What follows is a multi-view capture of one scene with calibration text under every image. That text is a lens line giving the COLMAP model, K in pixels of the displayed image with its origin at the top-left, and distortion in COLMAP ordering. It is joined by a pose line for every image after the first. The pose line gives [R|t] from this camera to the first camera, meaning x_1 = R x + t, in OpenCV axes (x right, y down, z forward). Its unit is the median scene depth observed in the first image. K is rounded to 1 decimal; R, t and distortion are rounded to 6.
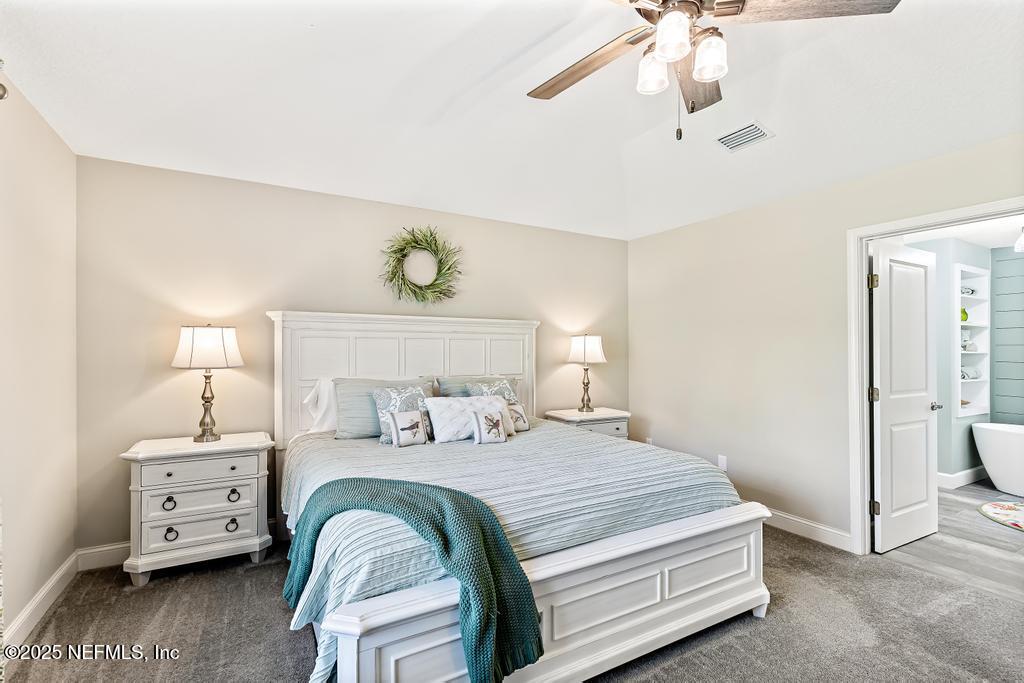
lens RADIAL K [[464.4, 0, 512.0], [0, 464.4, 341.5], [0, 0, 1]] dist [0.008450, 0.000215]
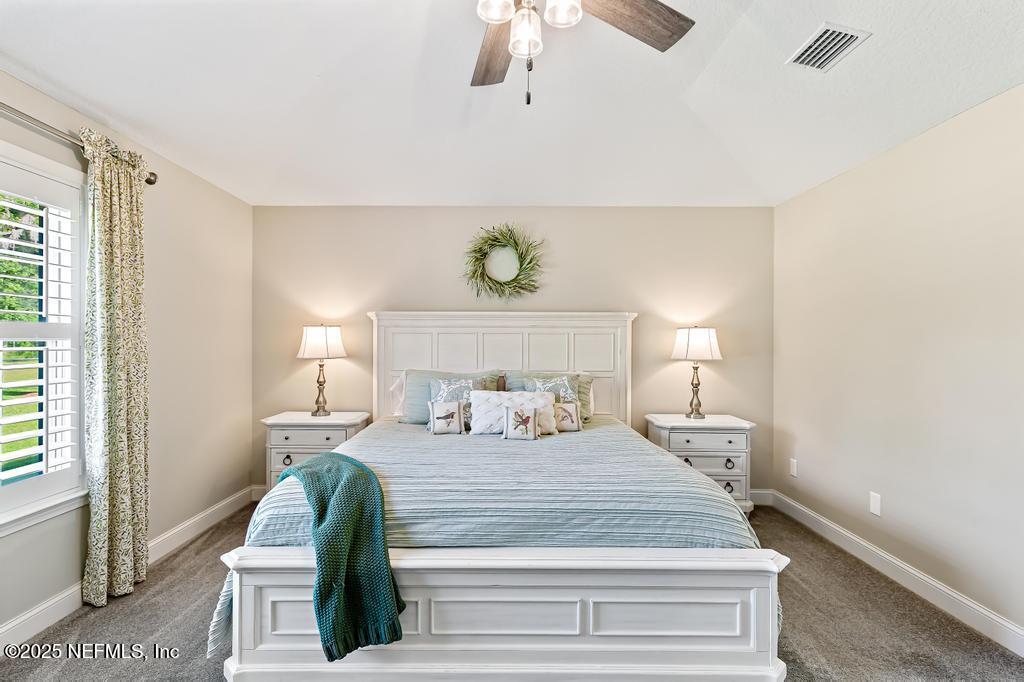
lens RADIAL K [[480.8, 0, 512.0], [0, 480.8, 341.0], [0, 0, 1]] dist [0.002581, 0.000212]
pose [[0.869728, -0.004022, -0.493515, 0.443065], [0.007724, 0.999955, 0.005463, 0.005723], [0.493471, -0.008563, 0.869720, 0.114274]]
